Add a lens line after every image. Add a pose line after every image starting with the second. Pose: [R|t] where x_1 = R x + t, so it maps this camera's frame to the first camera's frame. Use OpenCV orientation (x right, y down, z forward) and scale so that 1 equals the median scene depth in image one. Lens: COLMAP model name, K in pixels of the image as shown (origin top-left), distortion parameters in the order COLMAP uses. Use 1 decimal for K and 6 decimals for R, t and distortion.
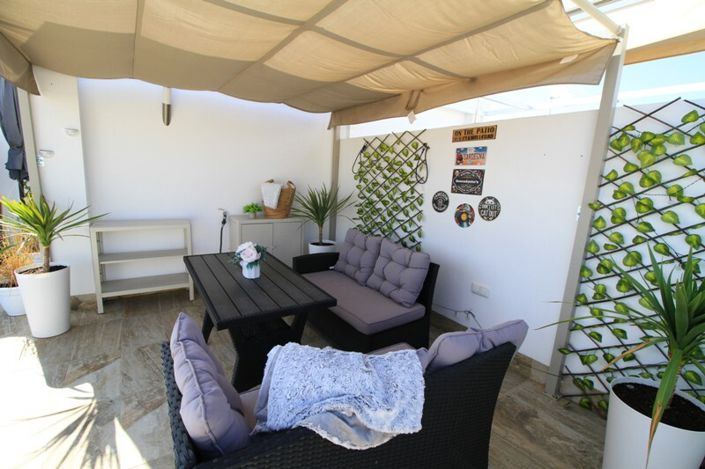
lens RADIAL K [[328.8, 0, 356.1], [0, 328.8, 239.8], [0, 0, 1]] dist [-0.015820, -0.001739]
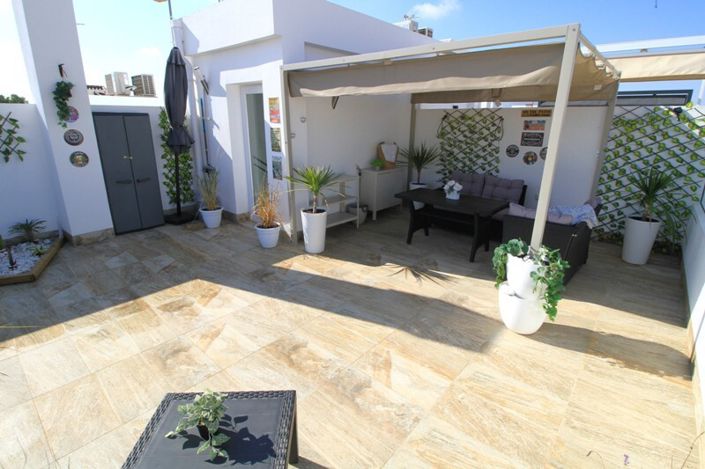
lens RADIAL K [[356.2, 0, 347.4], [0, 356.2, 227.2], [0, 0, 1]] dist [-0.010894, -0.001455]
pose [[0.966483, -0.118951, 0.227512, -1.183290], [0.092447, 0.987987, 0.123832, -0.033601], [-0.239509, -0.098648, 0.965870, -0.726340]]
